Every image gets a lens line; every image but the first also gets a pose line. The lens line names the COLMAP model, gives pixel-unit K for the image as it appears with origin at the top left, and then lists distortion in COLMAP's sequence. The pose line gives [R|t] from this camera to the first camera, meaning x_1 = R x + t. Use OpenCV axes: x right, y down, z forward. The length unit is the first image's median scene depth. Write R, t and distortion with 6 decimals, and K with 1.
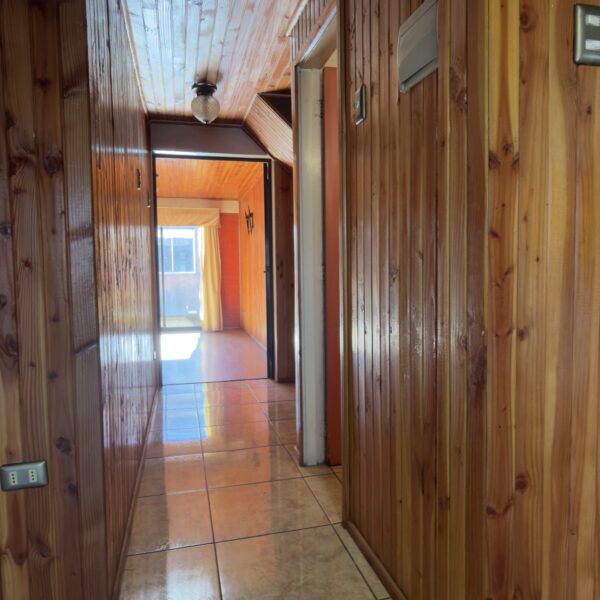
lens RADIAL K [[480.3, 0, 301.7], [0, 480.3, 299.9], [0, 0, 1]] dist [-0.004541, 0.005846]
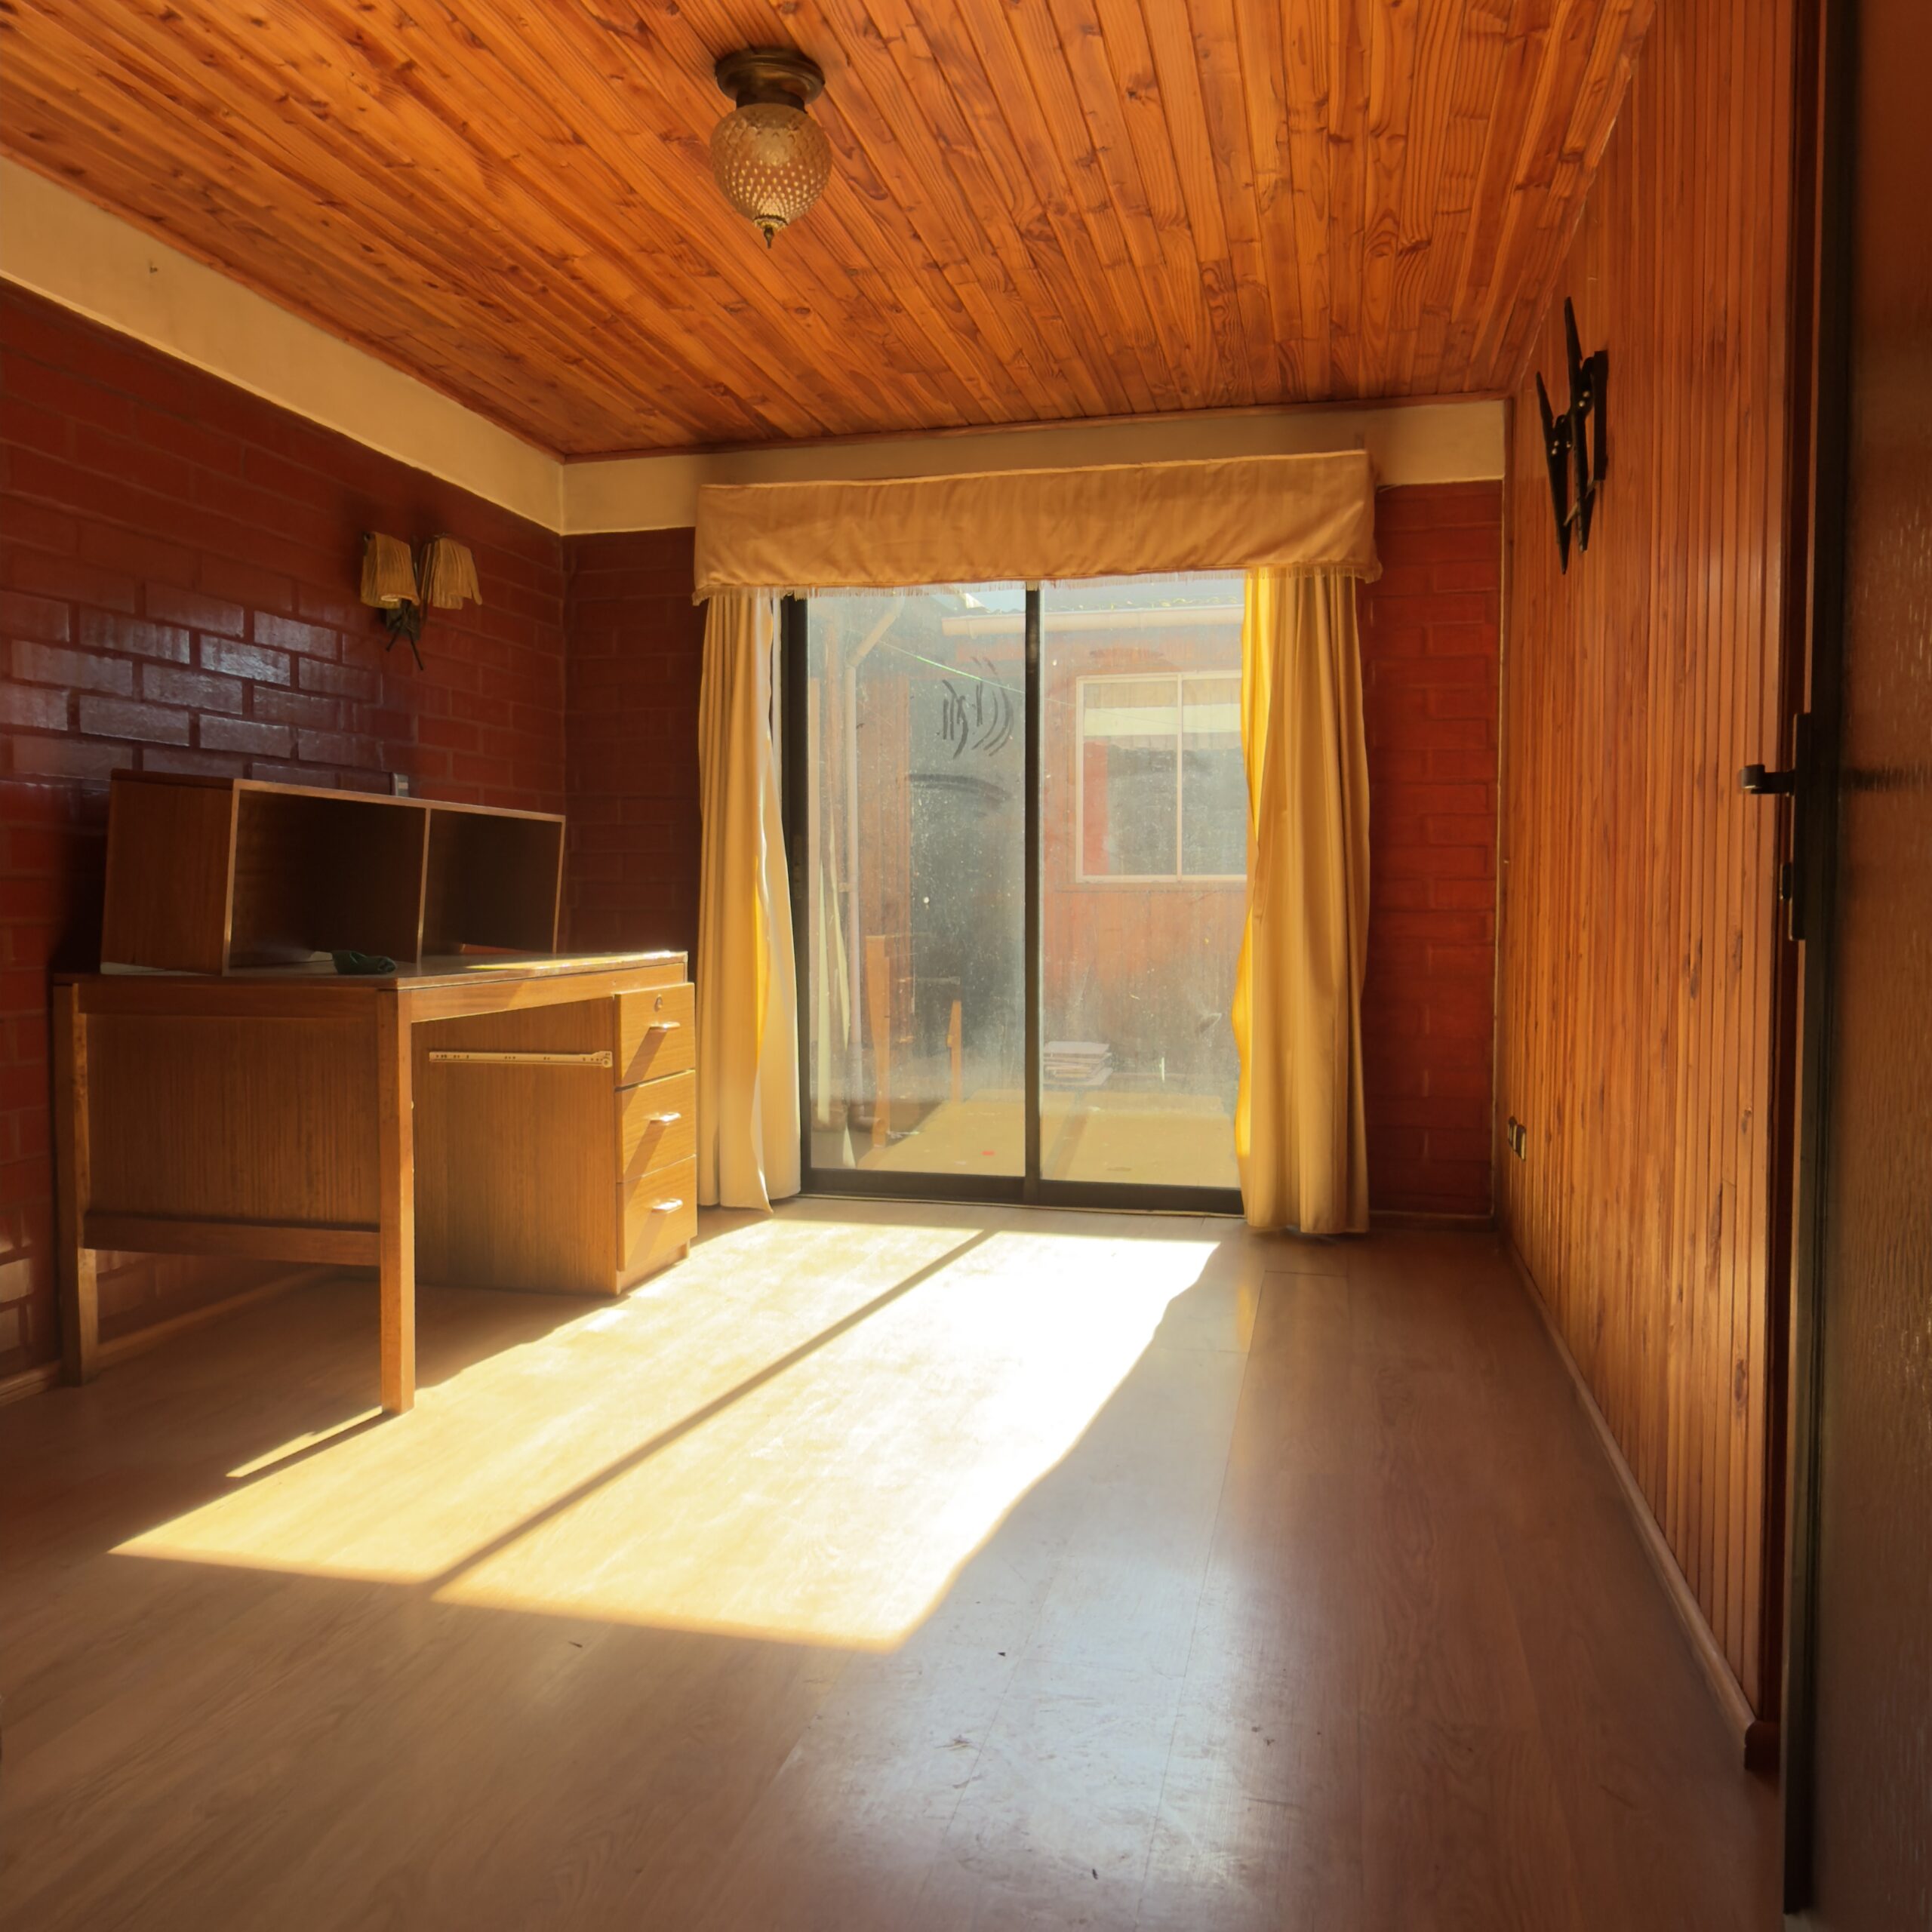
lens RADIAL K [[1546.5, 0, 963.6], [0, 1546.5, 963.5], [0, 0, 1]] dist [-0.004541, 0.005846]
pose [[0.893845, 0.031889, -0.447240, -0.065212], [-0.037889, 0.999272, -0.004474, -0.018710], [0.446772, 0.020944, 0.894403, 0.535633]]
